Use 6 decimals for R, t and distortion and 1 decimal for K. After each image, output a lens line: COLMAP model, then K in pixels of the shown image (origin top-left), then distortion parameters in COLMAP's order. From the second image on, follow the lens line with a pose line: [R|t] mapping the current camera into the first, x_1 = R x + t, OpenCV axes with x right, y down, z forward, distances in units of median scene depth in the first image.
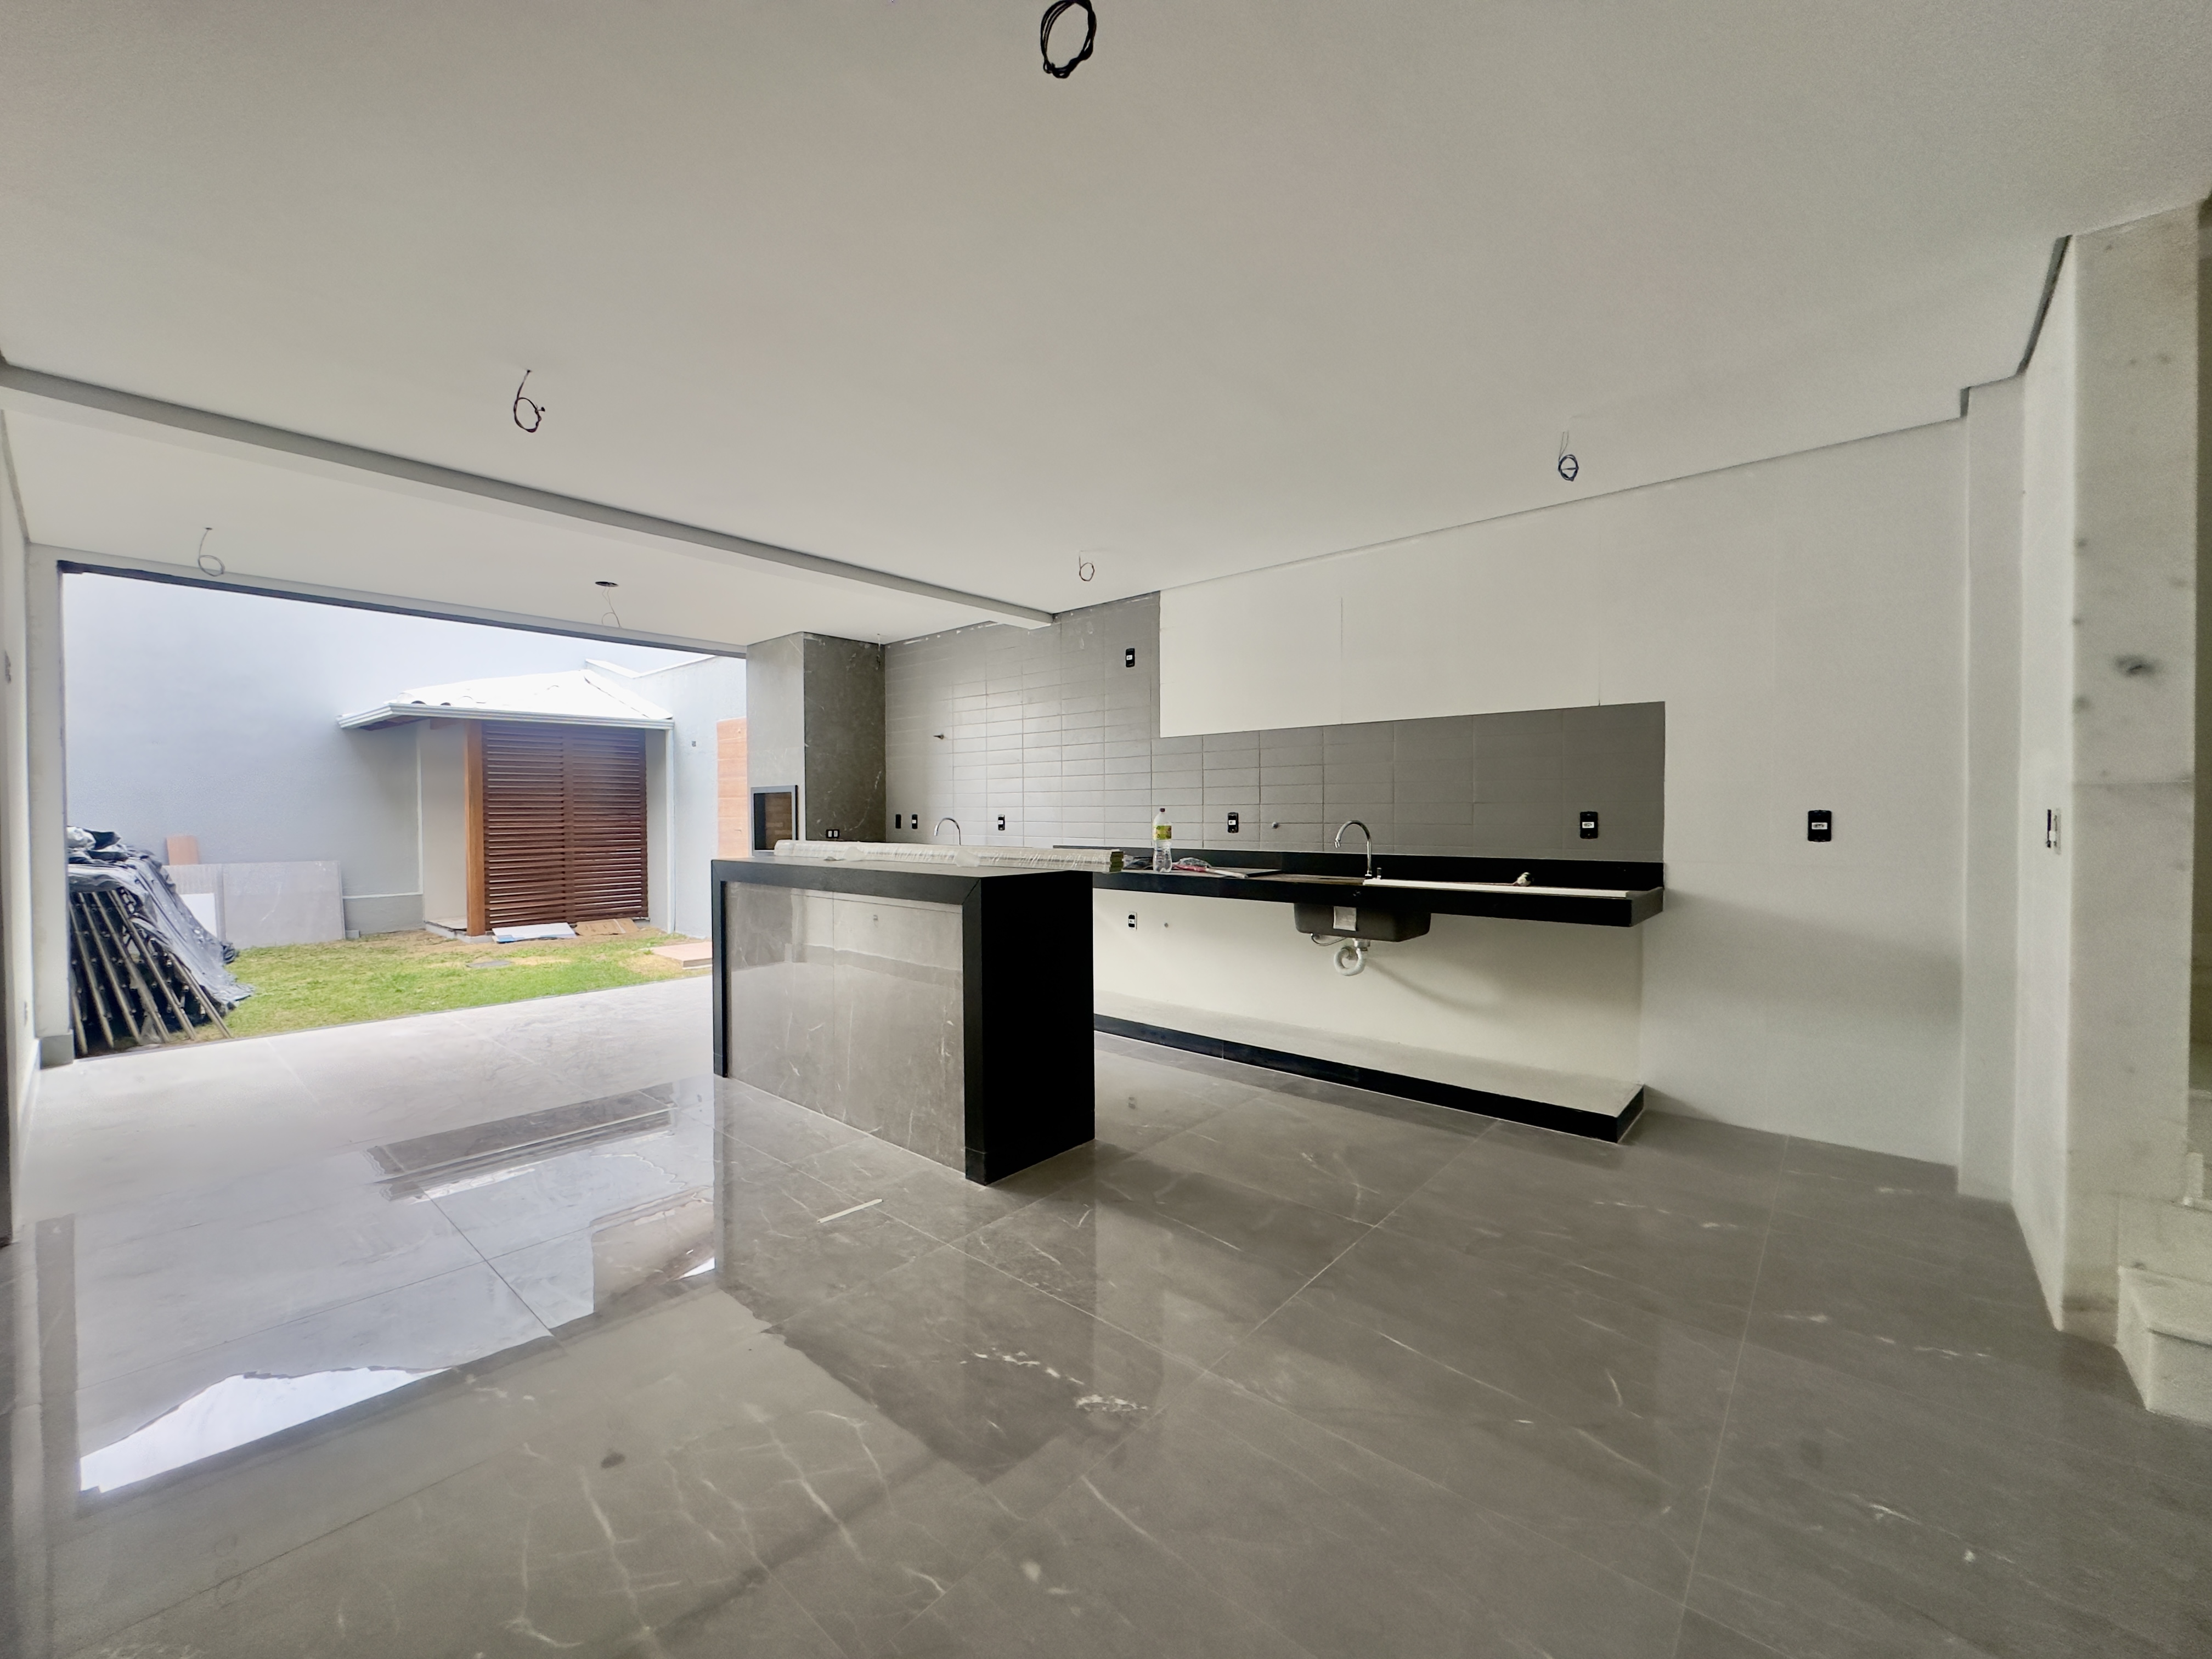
lens RADIAL K [[887.4, 0, 1106.0], [0, 887.4, 829.5], [0, 0, 1]] dist [-0.003287, 0.000961]
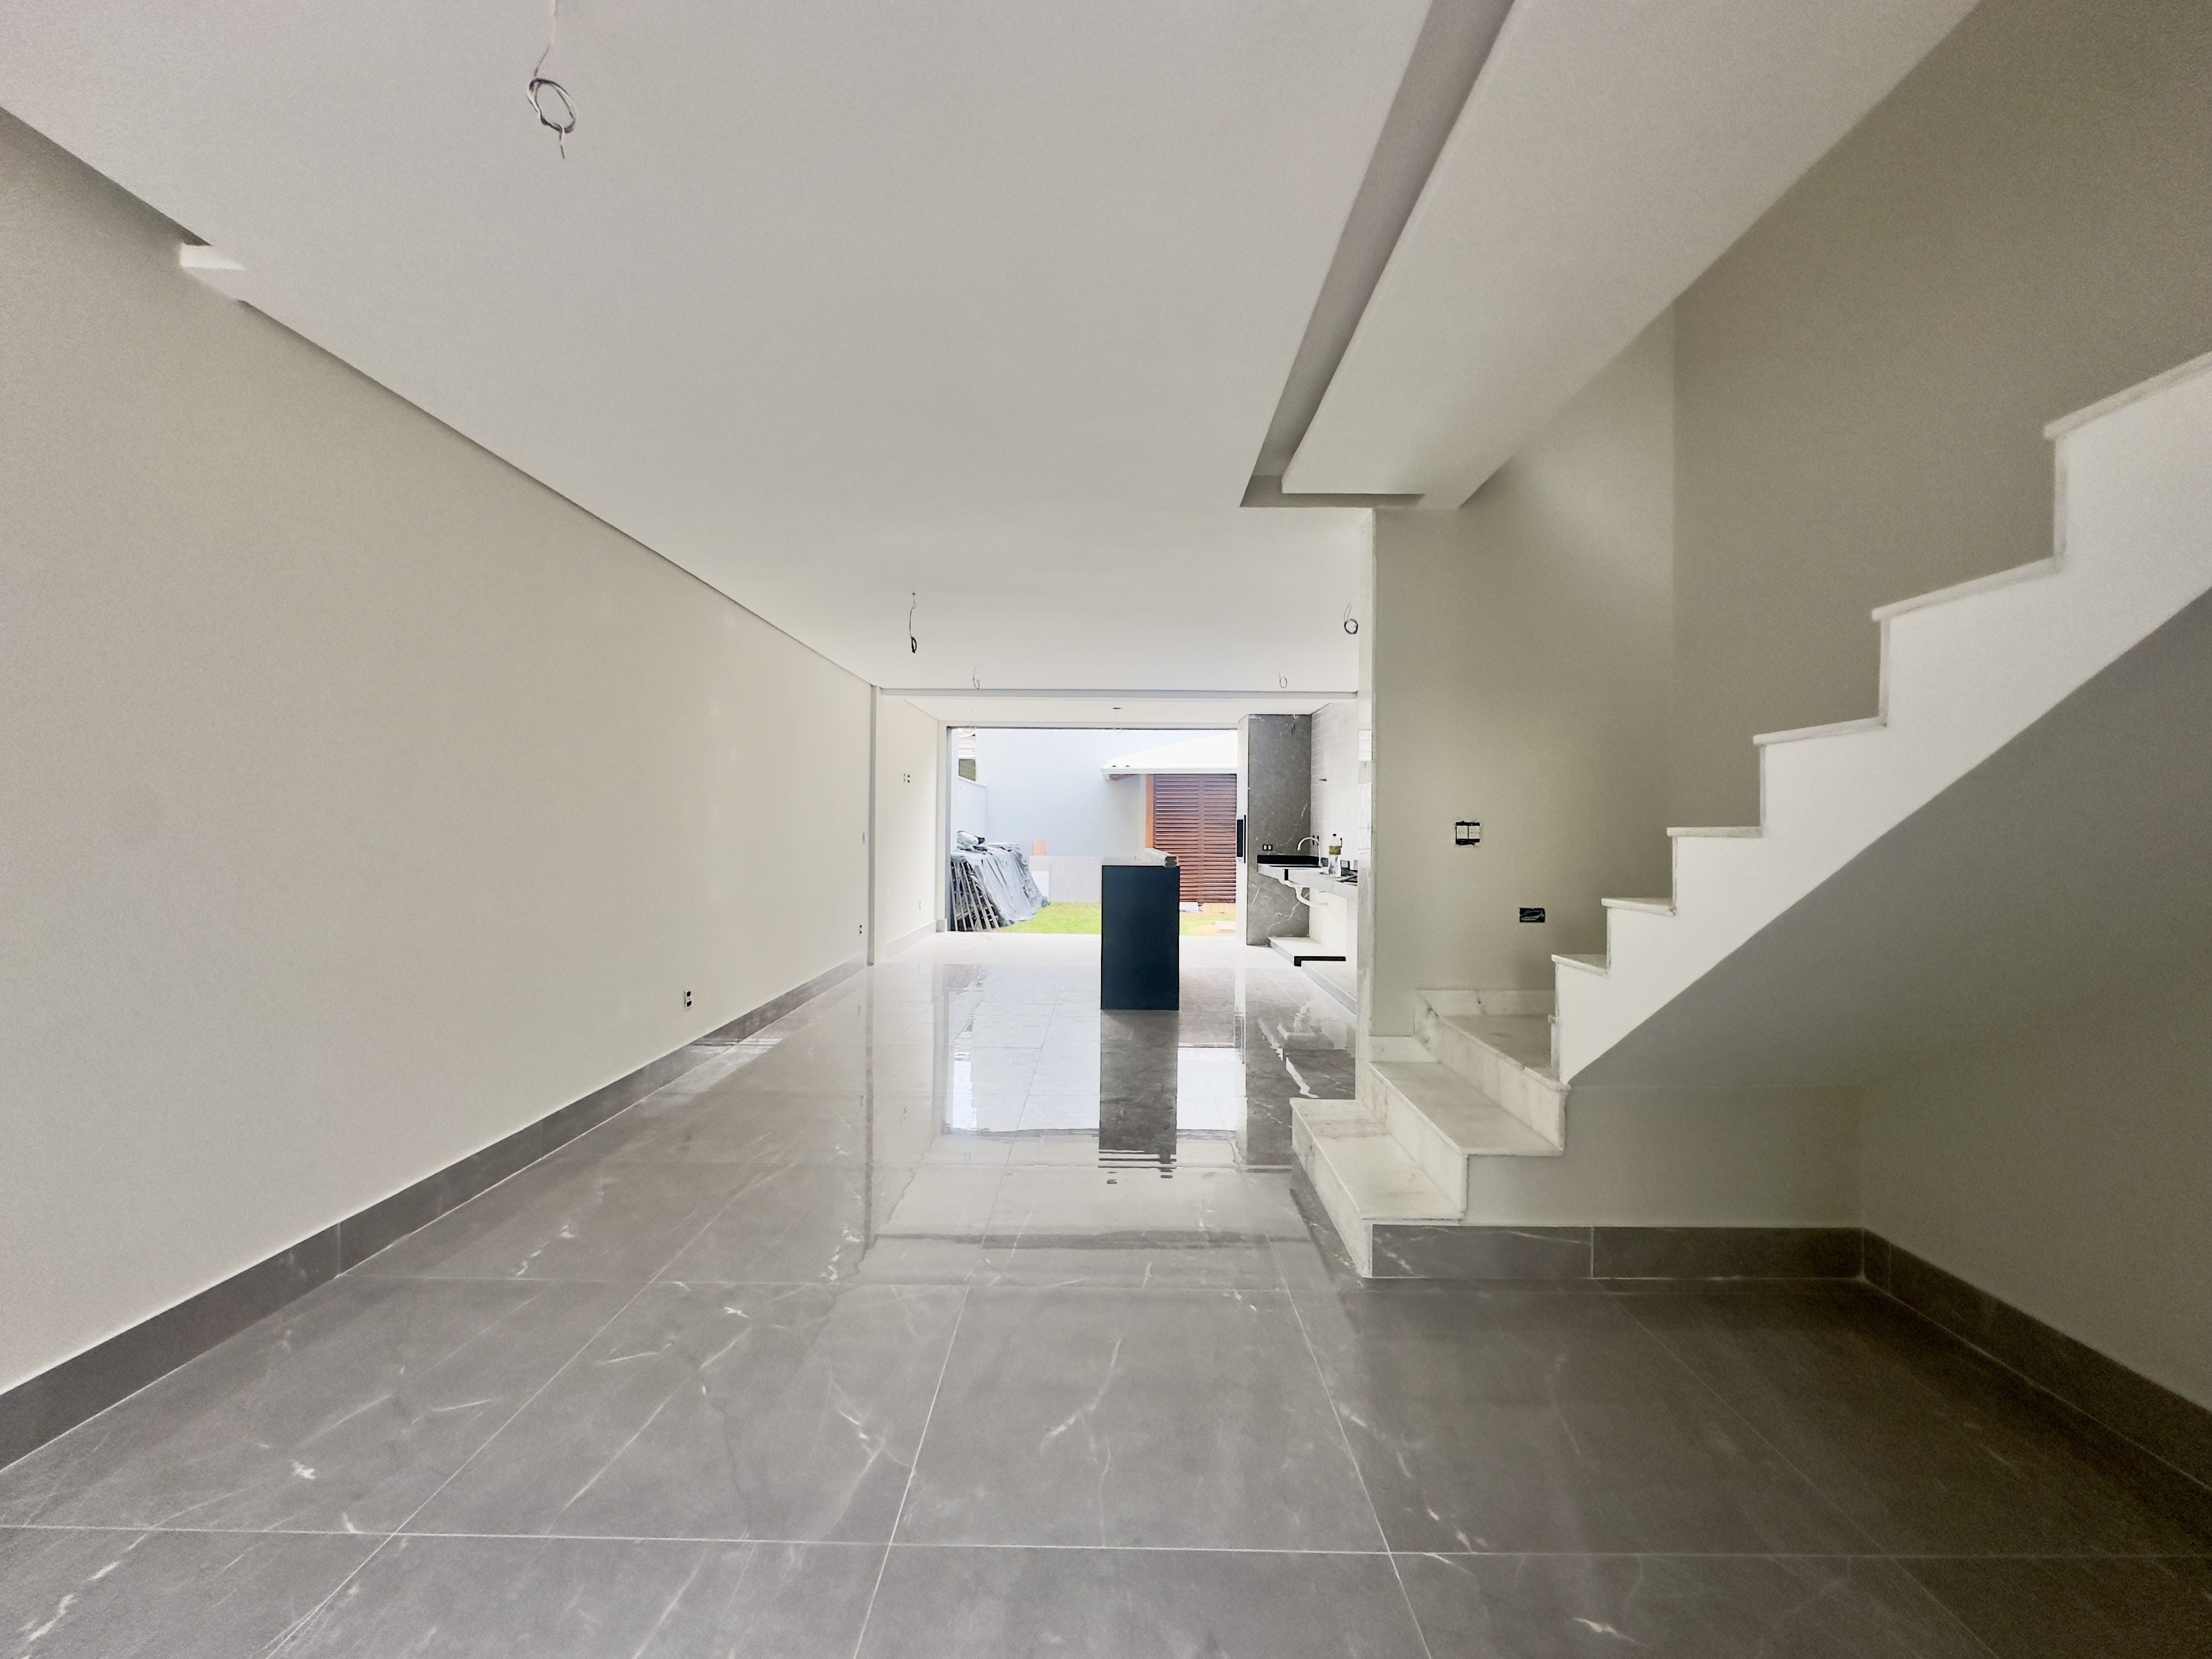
lens RADIAL K [[887.4, 0, 1106.0], [0, 887.4, 829.5], [0, 0, 1]] dist [-0.003287, 0.000961]
pose [[0.649619, 0.008876, -0.760208, 0.748905], [-0.024620, 0.999653, -0.009366, -0.004751], [0.759861, 0.024801, 0.649612, -0.207846]]
